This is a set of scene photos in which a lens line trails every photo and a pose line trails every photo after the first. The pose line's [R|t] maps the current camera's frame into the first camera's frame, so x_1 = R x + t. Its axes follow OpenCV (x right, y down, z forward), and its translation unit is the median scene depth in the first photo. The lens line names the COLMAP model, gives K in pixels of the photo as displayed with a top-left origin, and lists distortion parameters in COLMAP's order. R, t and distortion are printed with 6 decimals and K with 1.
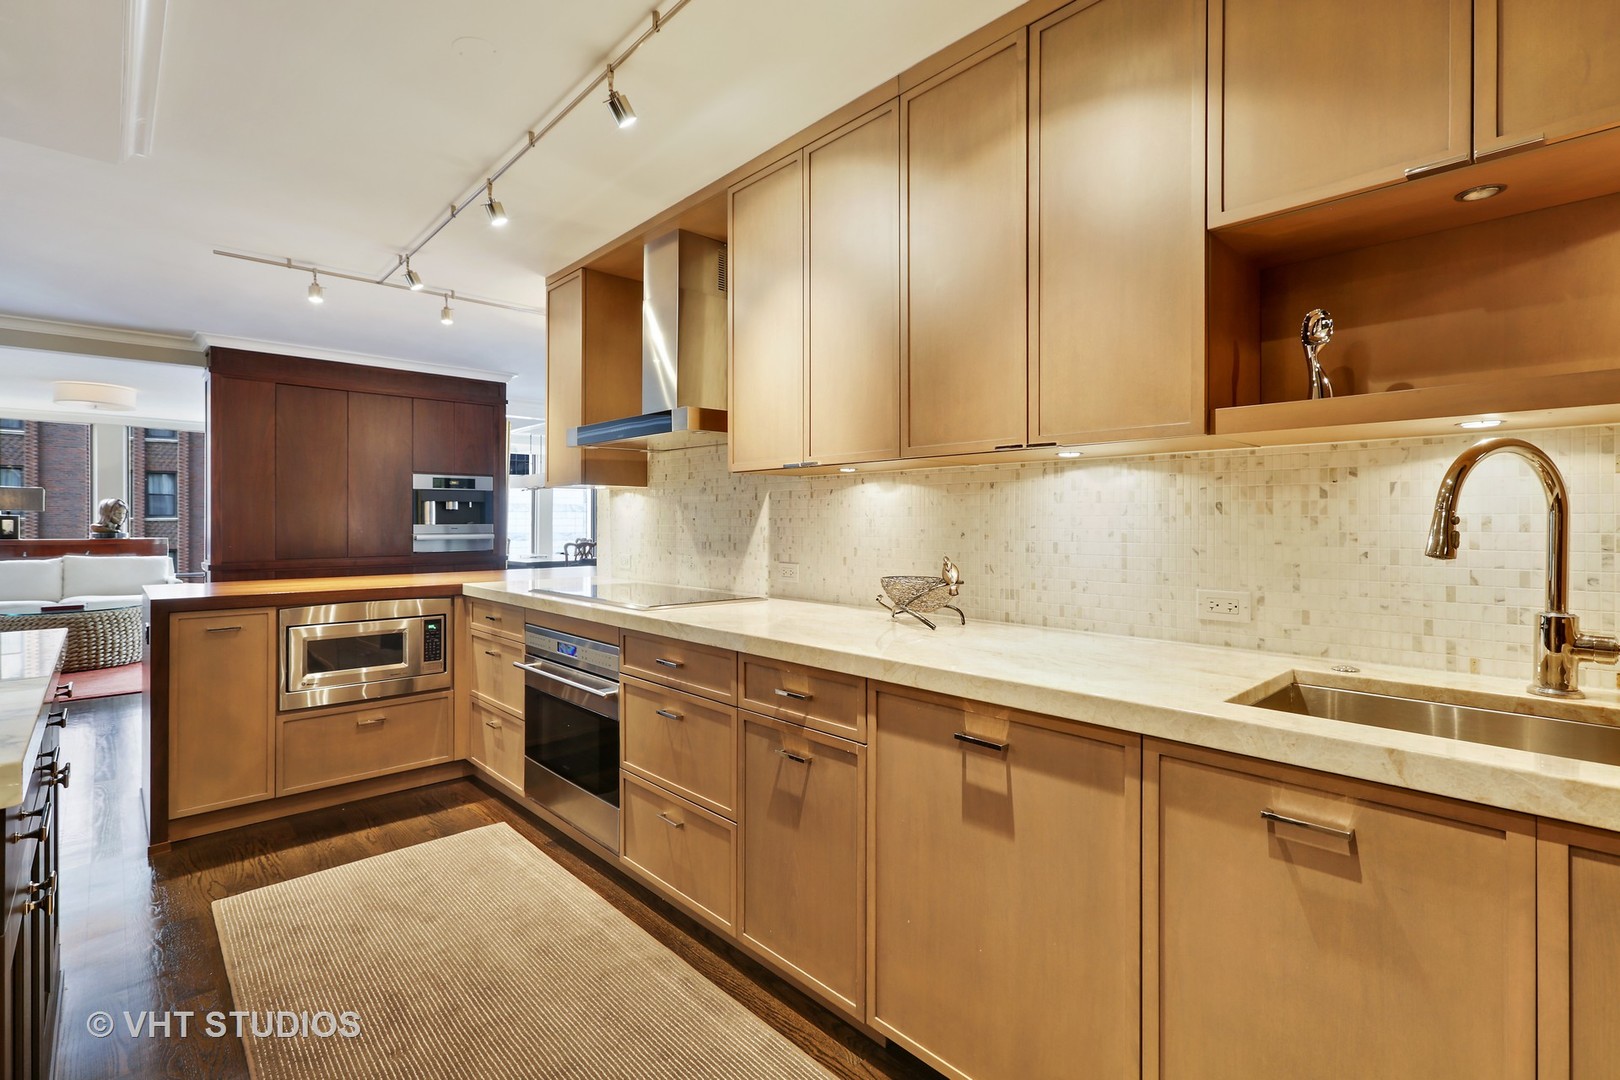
lens RADIAL K [[748.7, 0, 802.0], [0, 748.7, 521.1], [0, 0, 1]] dist [-0.003110, 0.008749]
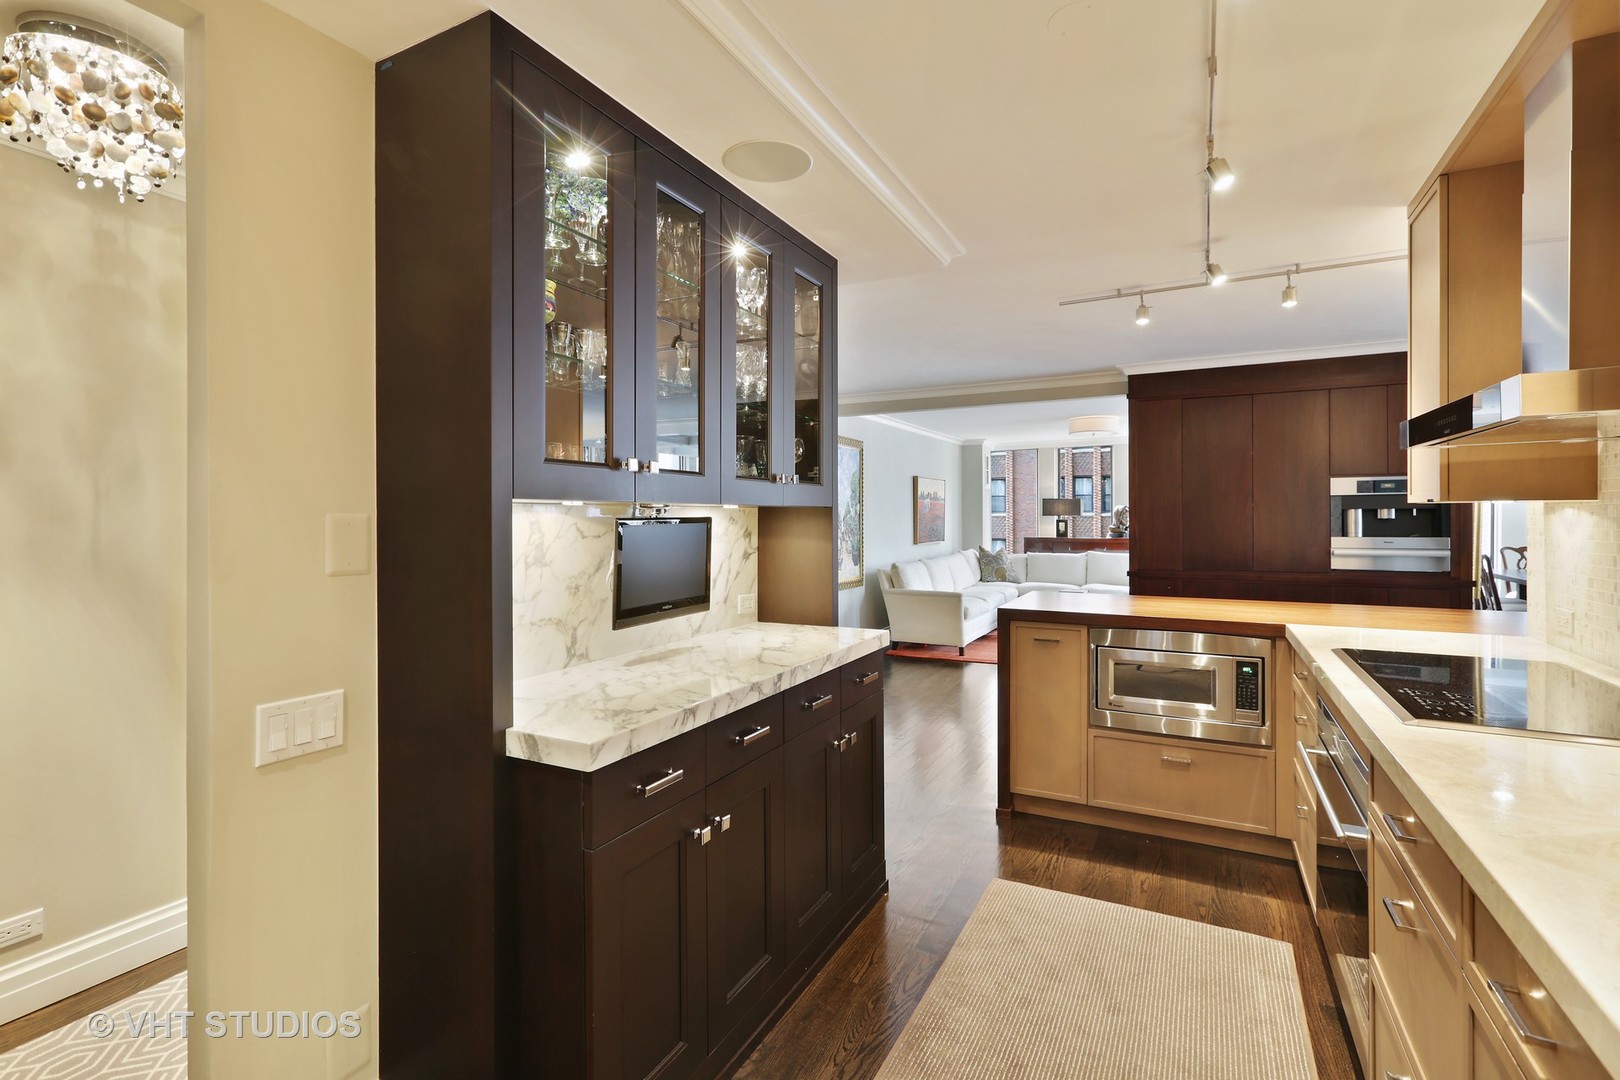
lens RADIAL K [[748.7, 0, 802.0], [0, 748.7, 521.1], [0, 0, 1]] dist [-0.003110, 0.008749]
pose [[0.334663, 0.004947, -0.942325, 0.146496], [0.006014, 0.999955, 0.007386, -0.039886], [0.942319, -0.008138, 0.334618, 0.240765]]
